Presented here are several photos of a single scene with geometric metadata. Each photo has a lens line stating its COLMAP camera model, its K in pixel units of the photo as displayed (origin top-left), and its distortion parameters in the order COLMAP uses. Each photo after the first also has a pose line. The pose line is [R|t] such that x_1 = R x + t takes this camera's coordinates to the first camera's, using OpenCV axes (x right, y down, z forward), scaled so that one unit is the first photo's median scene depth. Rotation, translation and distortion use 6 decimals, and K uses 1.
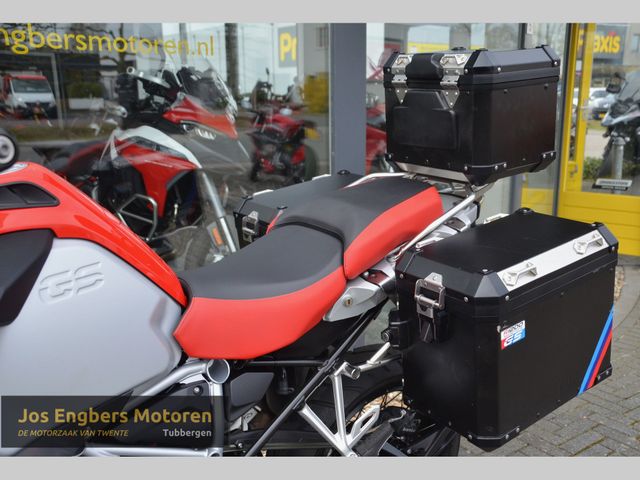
lens RADIAL K [[654.0, 0, 335.2], [0, 654.0, 251.7], [0, 0, 1]] dist [-0.012524, -0.001124]
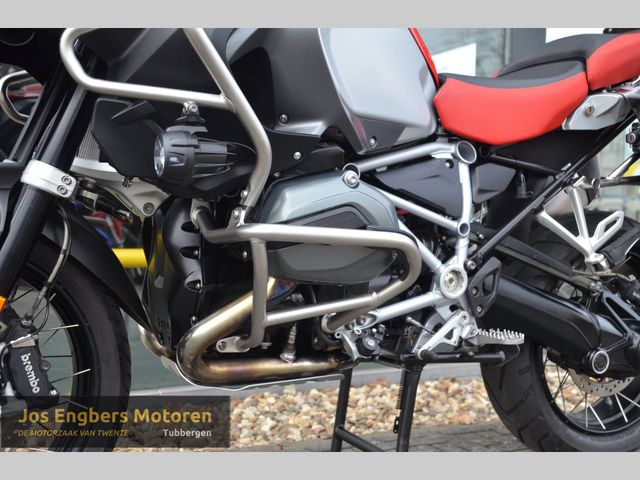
lens RADIAL K [[809.2, 0, 331.6], [0, 809.2, 242.3], [0, 0, 1]] dist [0.011010, 0.367118]
pose [[0.992010, 0.028067, -0.123001, -0.214746], [-0.053365, 0.976778, -0.207501, 0.560774], [0.114321, 0.212407, 0.970471, -0.219134]]
